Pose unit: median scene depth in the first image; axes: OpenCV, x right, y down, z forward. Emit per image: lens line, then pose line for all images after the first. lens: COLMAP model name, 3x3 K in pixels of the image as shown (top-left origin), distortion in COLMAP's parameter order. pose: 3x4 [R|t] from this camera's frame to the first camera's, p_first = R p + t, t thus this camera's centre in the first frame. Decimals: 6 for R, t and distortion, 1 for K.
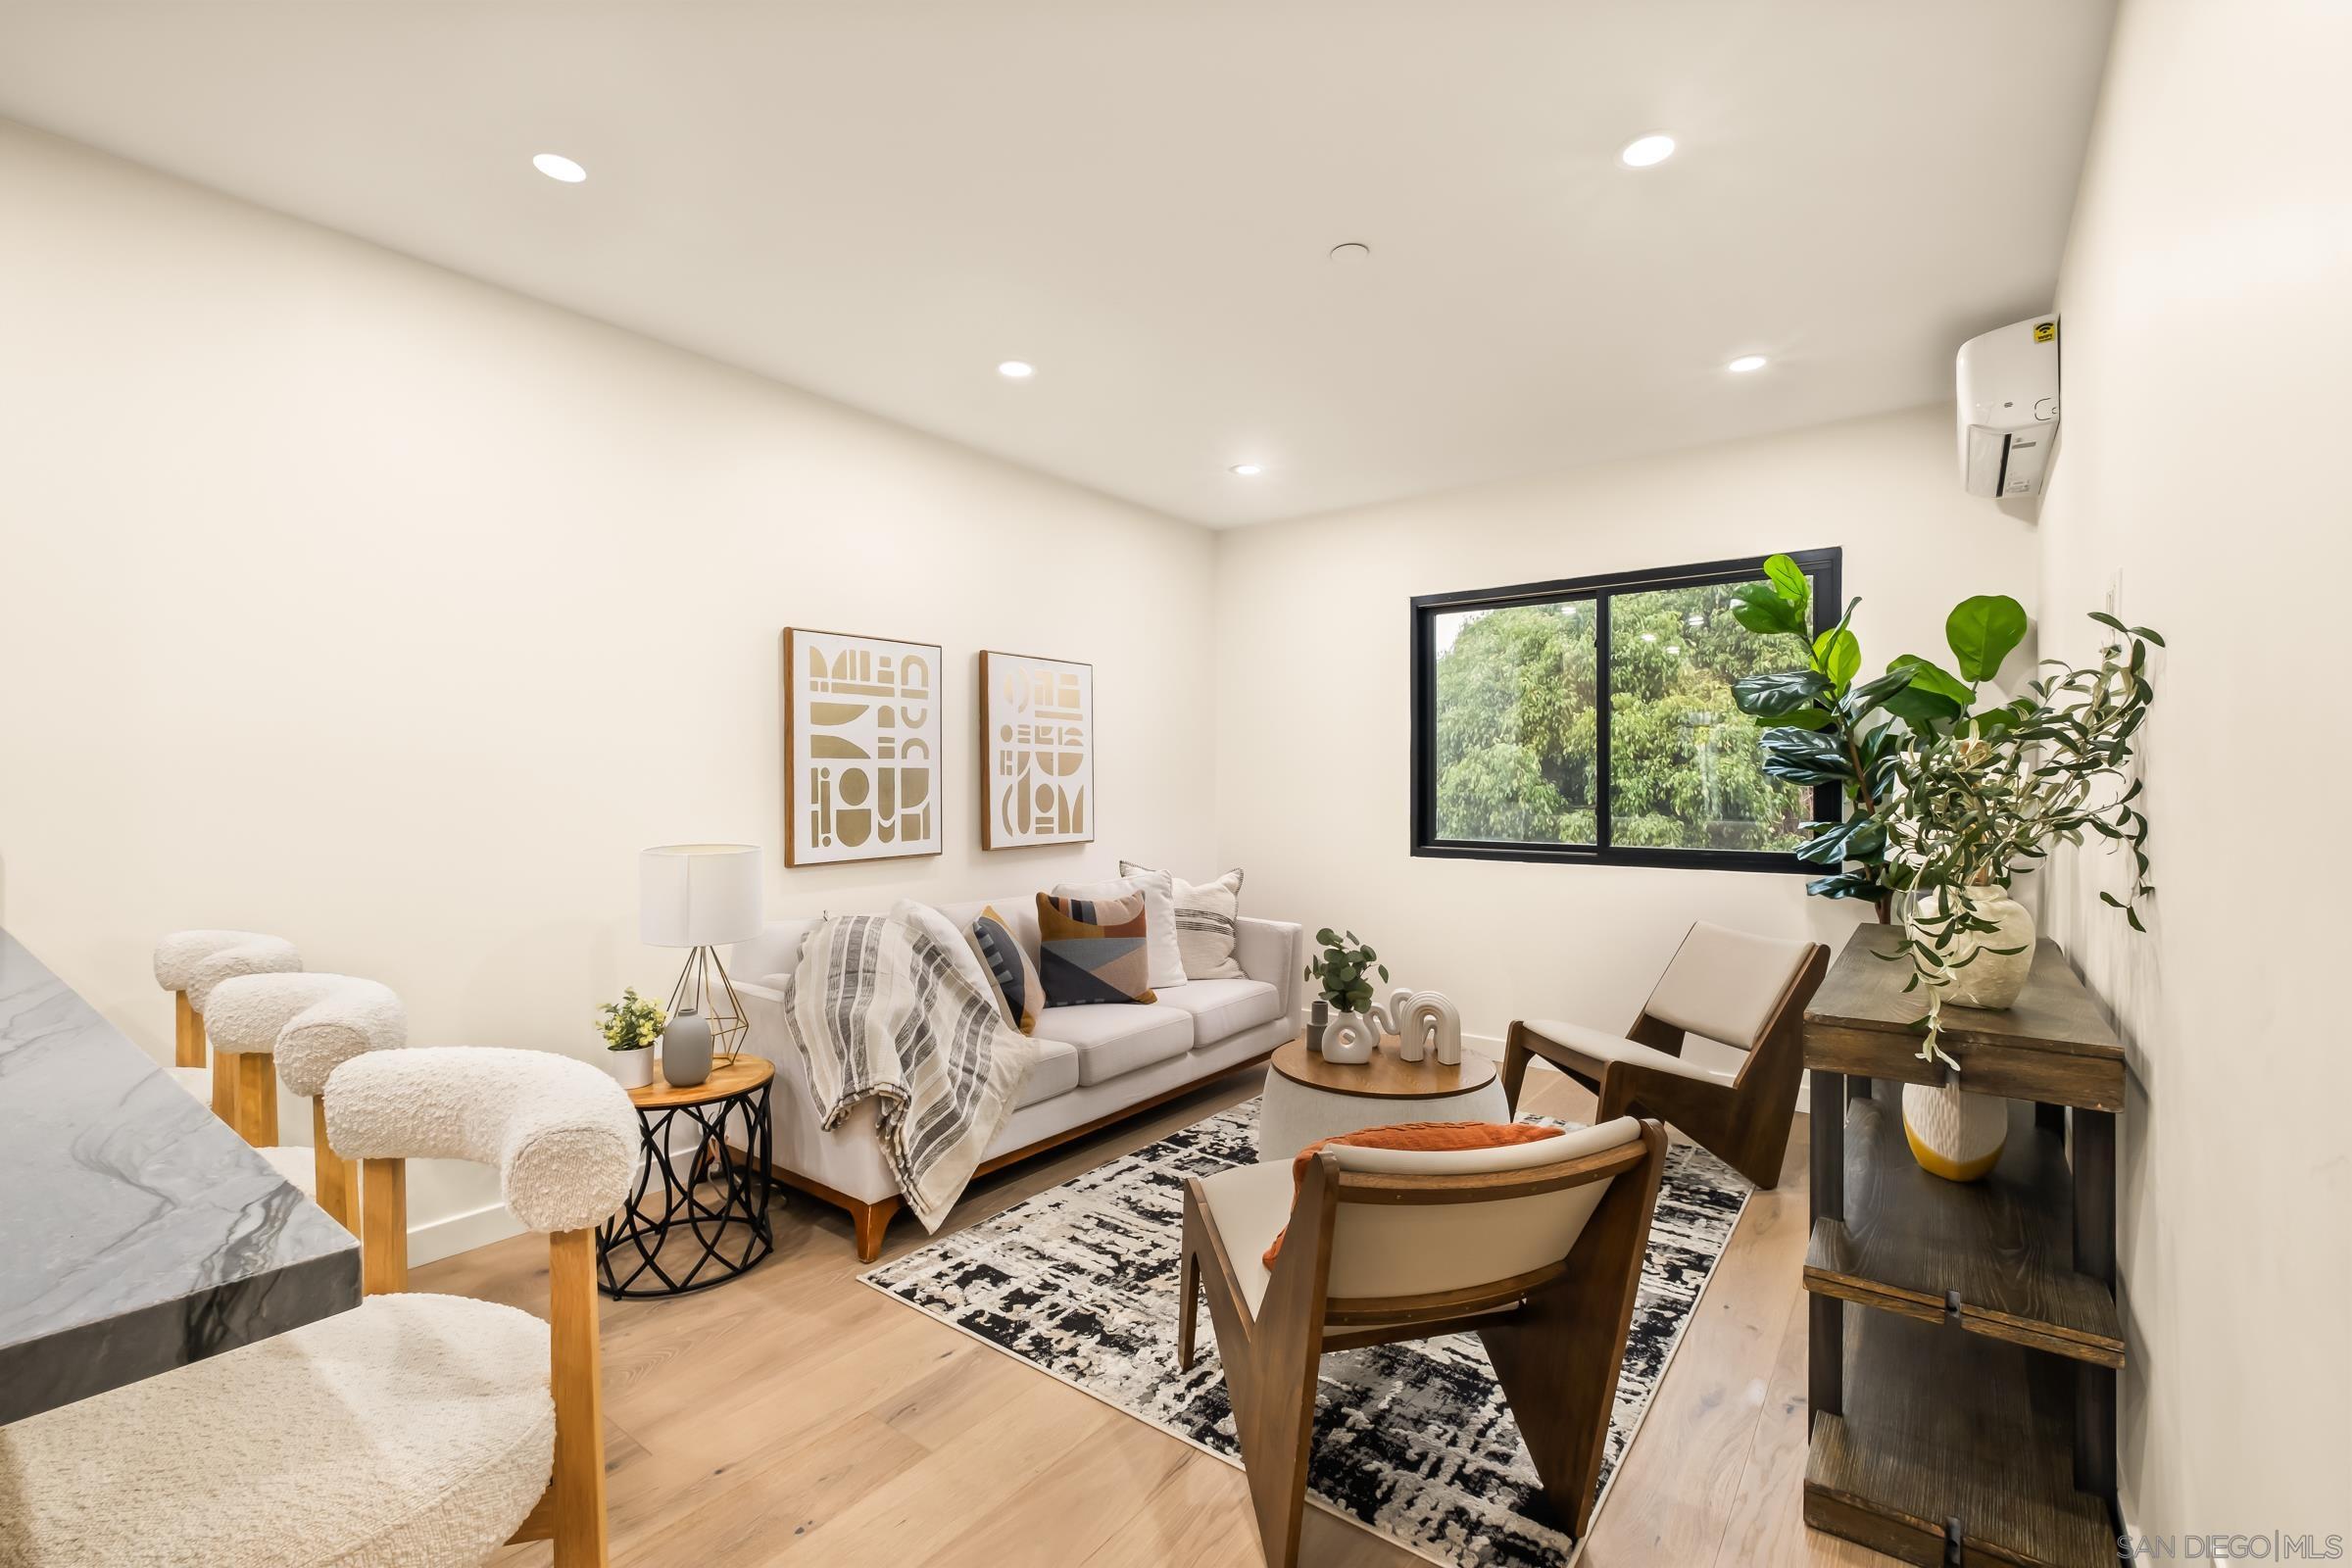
lens RADIAL K [[1022.2, 0, 1175.9], [0, 1022.2, 788.7], [0, 0, 1]] dist [-0.007696, -0.000141]
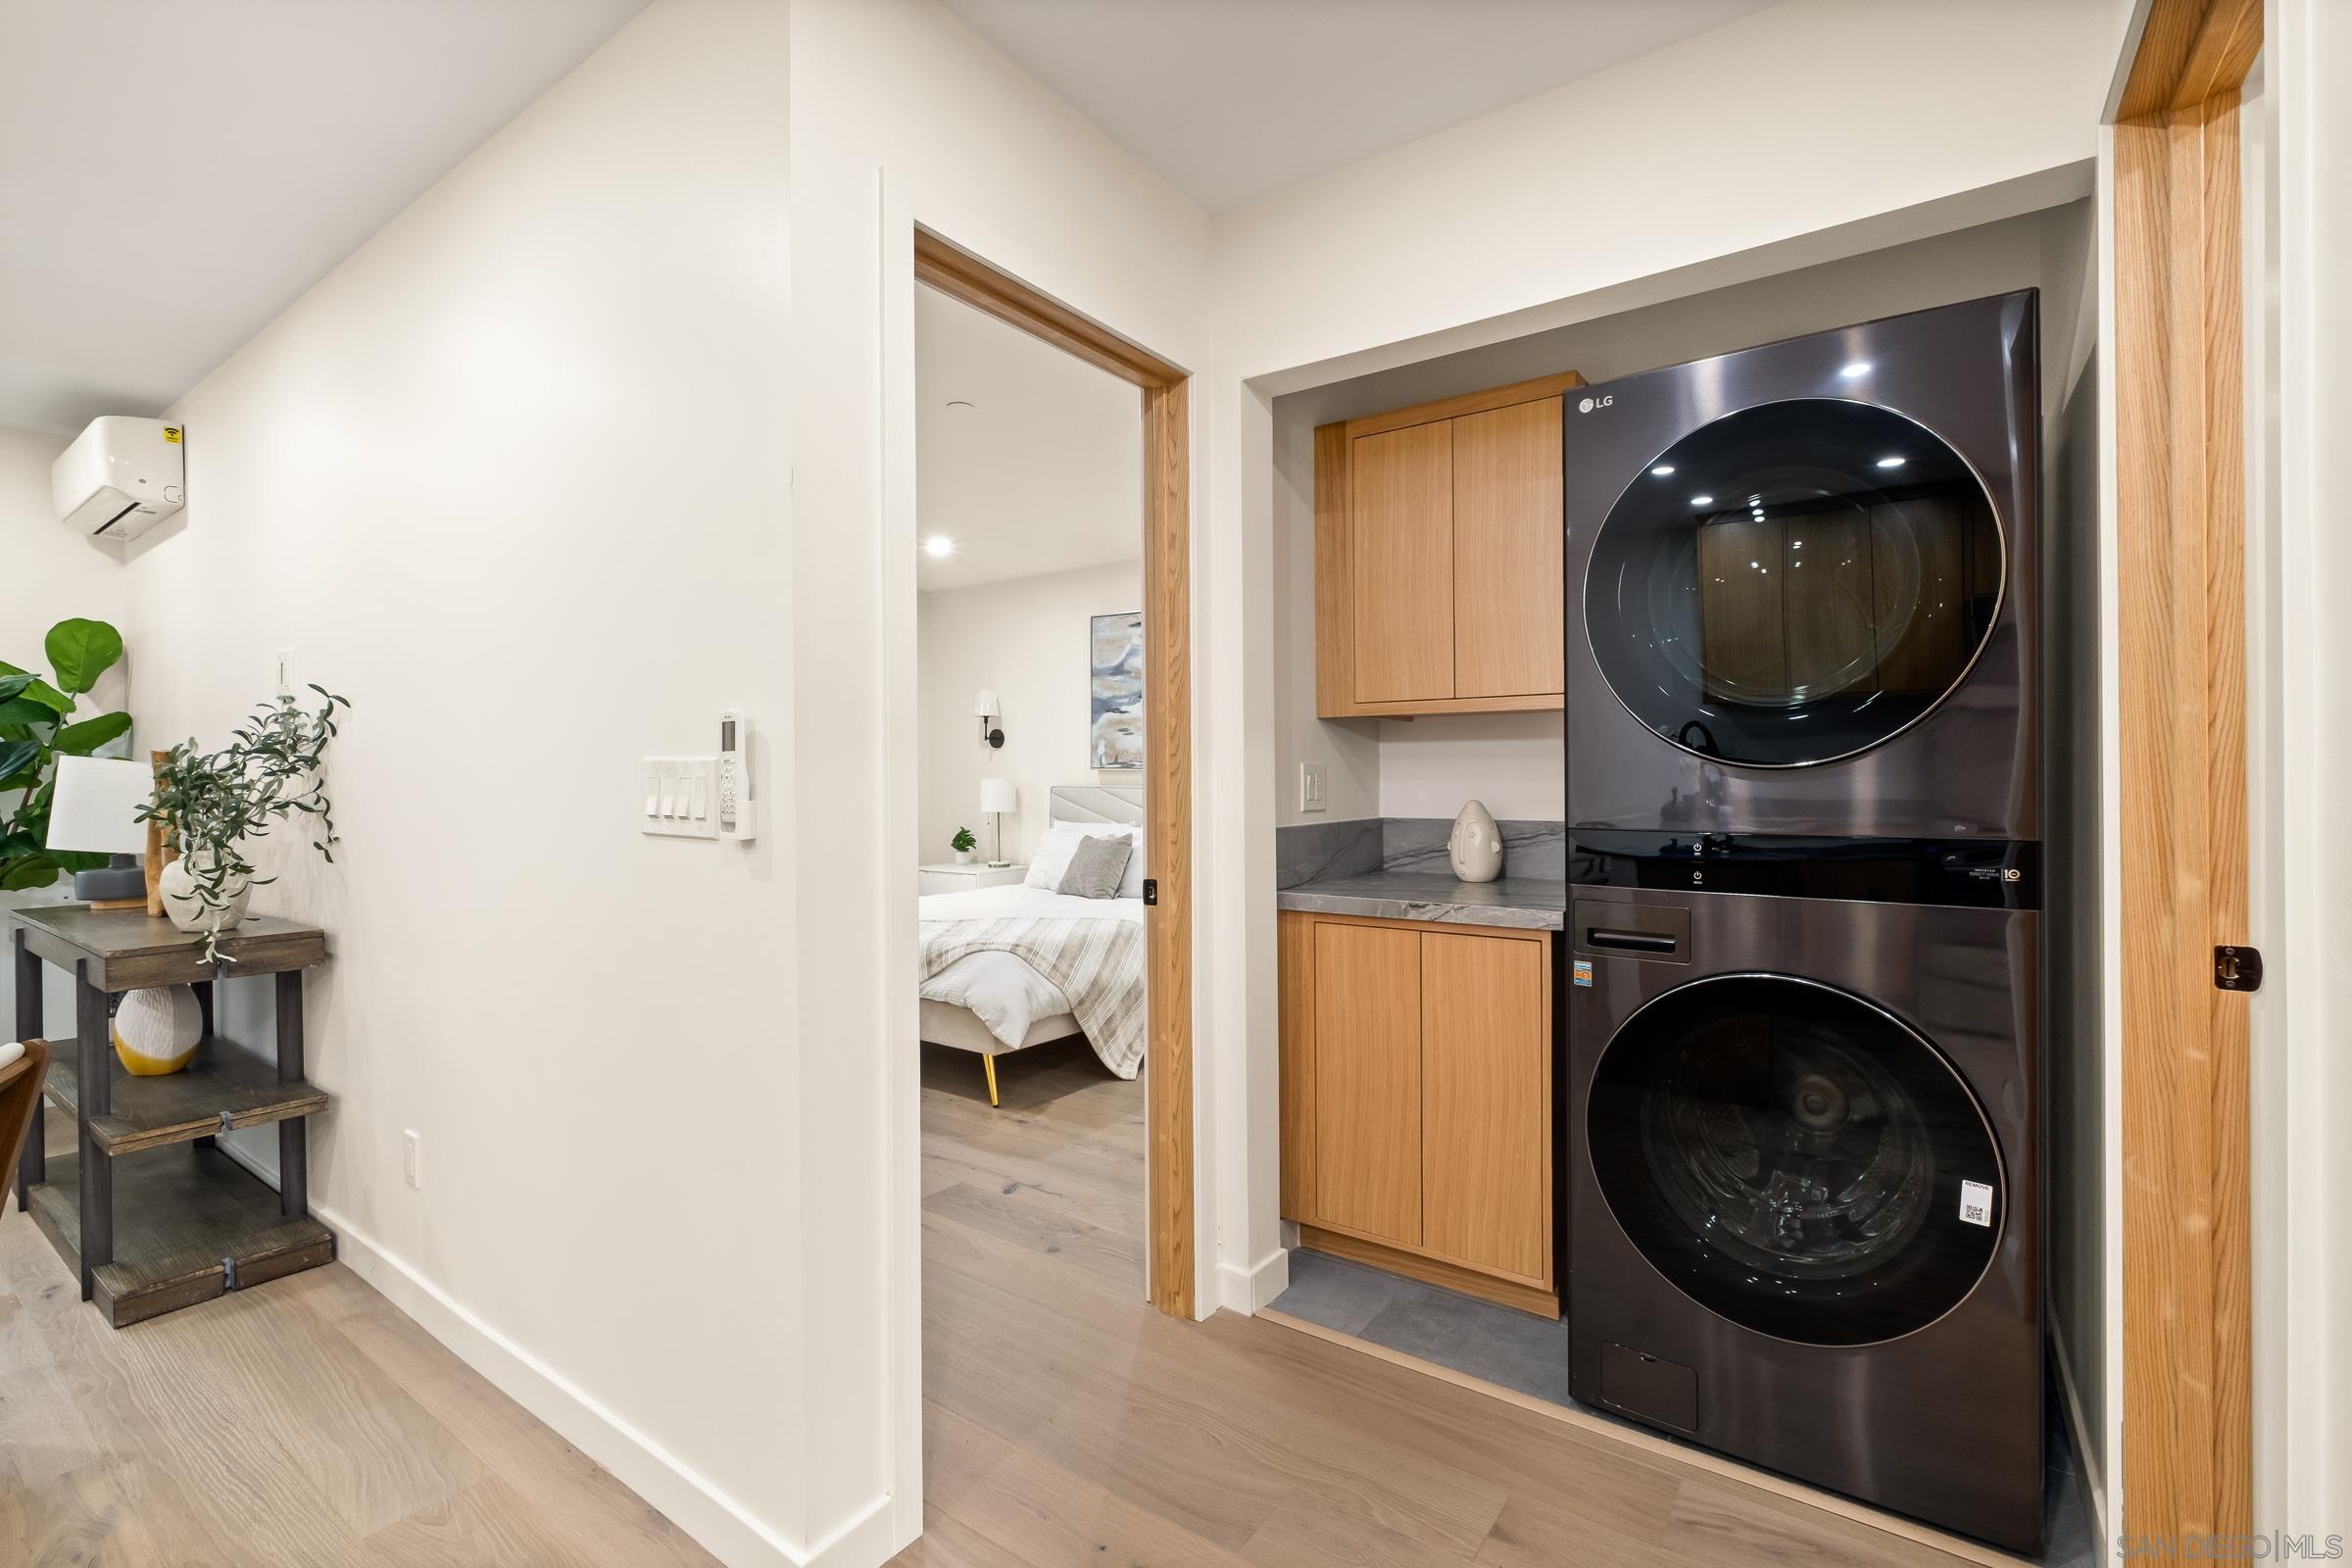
lens RADIAL K [[1022.2, 0, 1180.0], [0, 1022.2, 781.1], [0, 0, 1]] dist [-0.007696, -0.000141]
pose [[-0.035638, -0.000961, 0.999364, -0.837789], [0.011005, 0.999939, 0.001354, 0.008979], [-0.999304, 0.011046, -0.035625, -0.408042]]
